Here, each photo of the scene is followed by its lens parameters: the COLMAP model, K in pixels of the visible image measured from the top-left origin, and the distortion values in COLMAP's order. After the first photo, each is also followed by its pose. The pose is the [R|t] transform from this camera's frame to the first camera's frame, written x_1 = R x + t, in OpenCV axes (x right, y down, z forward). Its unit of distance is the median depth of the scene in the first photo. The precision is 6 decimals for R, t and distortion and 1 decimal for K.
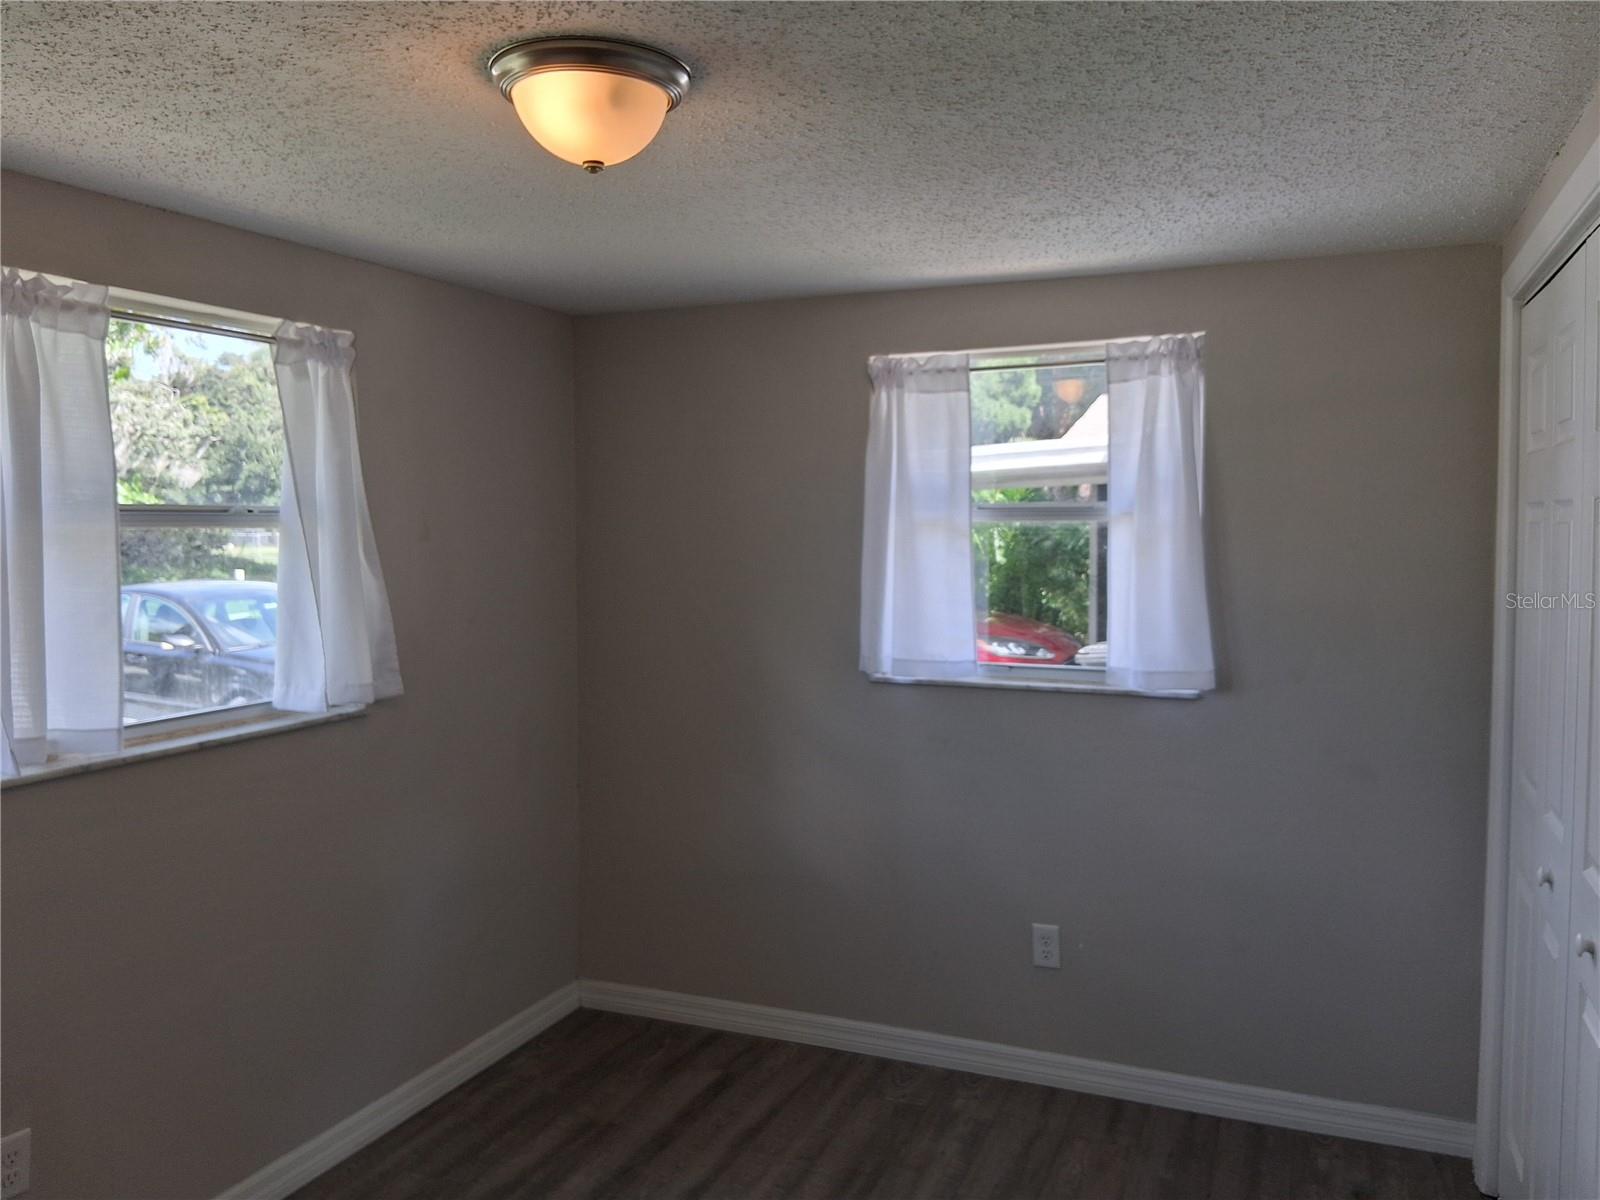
lens RADIAL K [[1203.3, 0, 799.9], [0, 1203.3, 601.4], [0, 0, 1]] dist [0.093063, -0.150530]
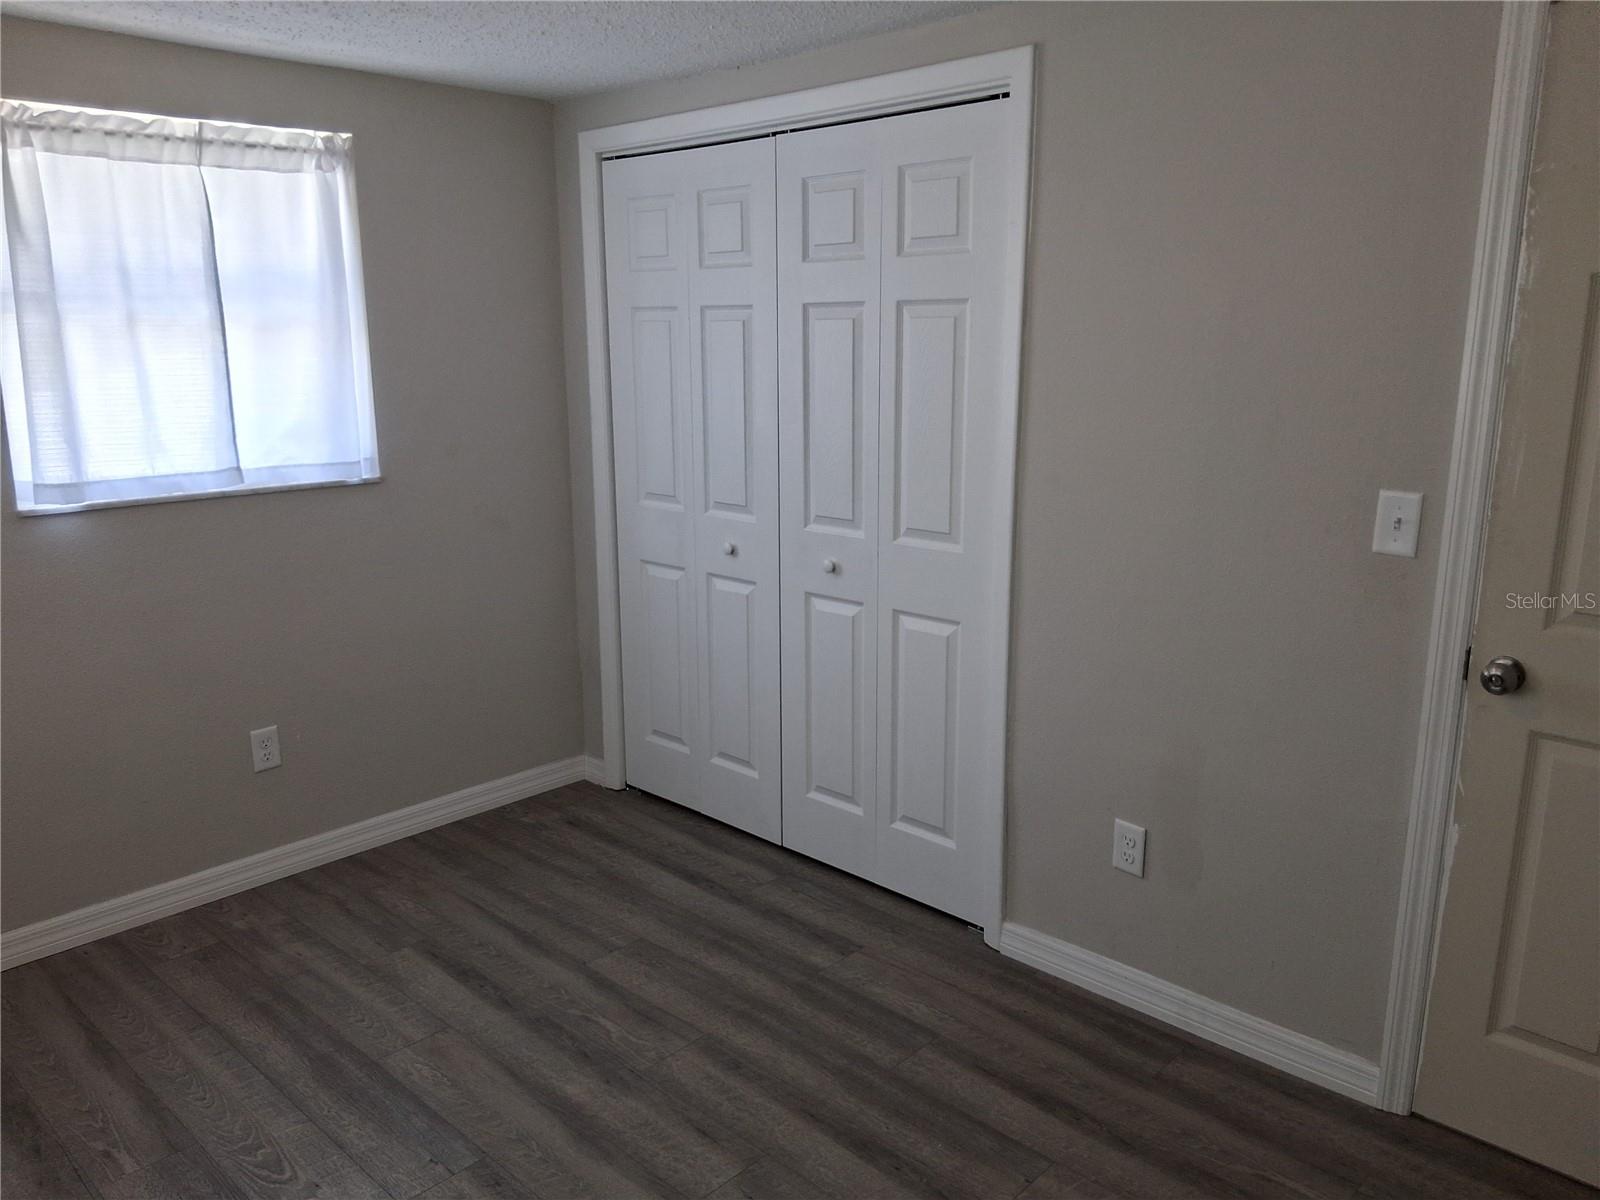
lens RADIAL K [[1203.3, 0, 800.1], [0, 1203.3, 600.6], [0, 0, 1]] dist [0.093063, -0.150530]
pose [[0.357492, -0.204022, 0.911359, -0.577802], [0.057109, 0.978796, 0.196717, -0.010575], [-0.932169, -0.018278, 0.361563, 0.242151]]
